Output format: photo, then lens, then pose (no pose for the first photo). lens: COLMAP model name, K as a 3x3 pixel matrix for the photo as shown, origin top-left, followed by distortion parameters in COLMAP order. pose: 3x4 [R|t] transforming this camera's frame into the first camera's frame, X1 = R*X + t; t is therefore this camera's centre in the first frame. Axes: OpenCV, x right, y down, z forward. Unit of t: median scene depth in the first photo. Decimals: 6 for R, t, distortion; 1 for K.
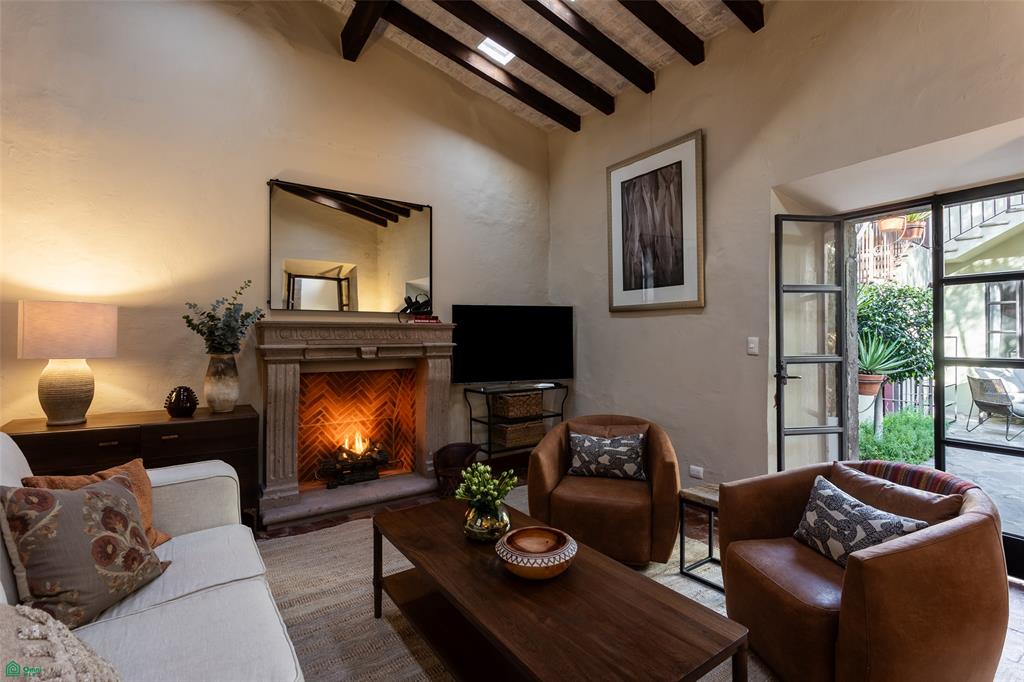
lens RADIAL K [[480.5, 0, 514.5], [0, 480.5, 335.2], [0, 0, 1]] dist [0.000679, 0.000504]
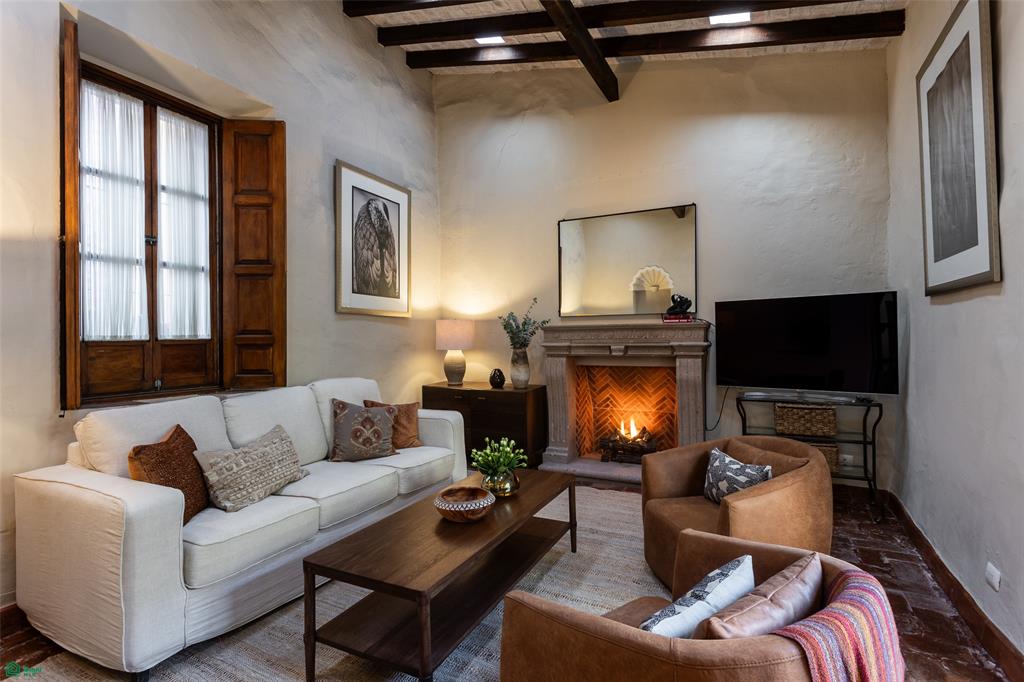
lens RADIAL K [[480.5, 0, 514.5], [0, 480.5, 335.2], [0, 0, 1]] dist [0.000679, 0.000504]
pose [[0.469889, -0.005306, -0.882710, 0.575954], [0.012607, 0.999920, 0.000700, -0.004093], [0.882635, -0.011458, 0.469918, 0.229163]]
